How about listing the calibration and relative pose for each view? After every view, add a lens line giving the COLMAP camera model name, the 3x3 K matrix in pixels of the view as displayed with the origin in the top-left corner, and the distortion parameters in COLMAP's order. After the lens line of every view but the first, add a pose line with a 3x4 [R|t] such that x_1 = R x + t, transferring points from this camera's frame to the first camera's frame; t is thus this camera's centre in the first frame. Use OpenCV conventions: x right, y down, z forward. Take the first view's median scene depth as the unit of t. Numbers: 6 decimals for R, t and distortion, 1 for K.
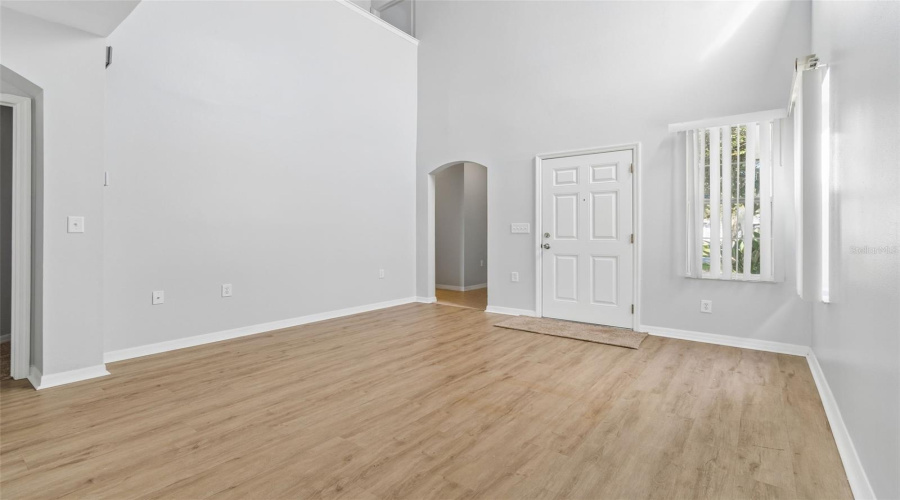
lens RADIAL K [[402.0, 0, 442.5], [0, 402.0, 231.0], [0, 0, 1]] dist [0.001050, -0.001351]
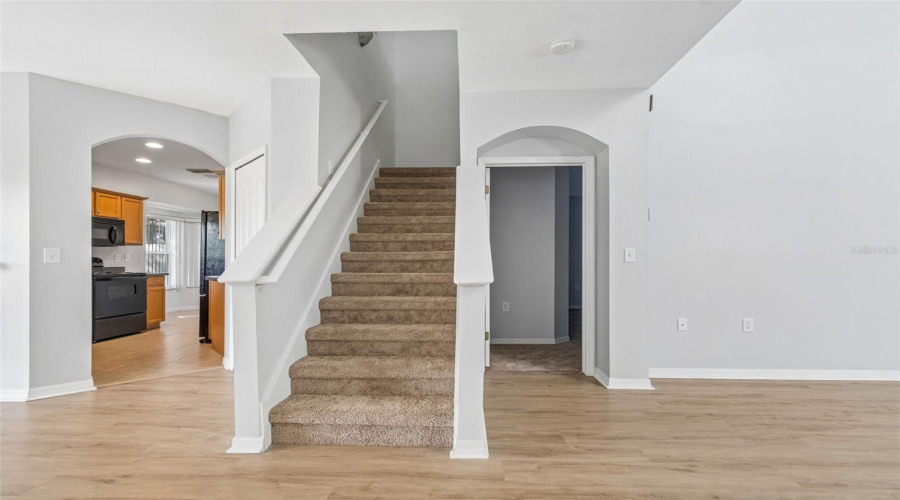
lens RADIAL K [[402.0, 0, 451.2], [0, 402.0, 259.3], [0, 0, 1]] dist [0.001050, -0.001351]
pose [[0.588251, -0.004644, -0.808665, -0.269088], [0.002692, 0.999989, -0.003785, -0.000828], [0.808674, 0.000050, 0.588258, -0.113622]]
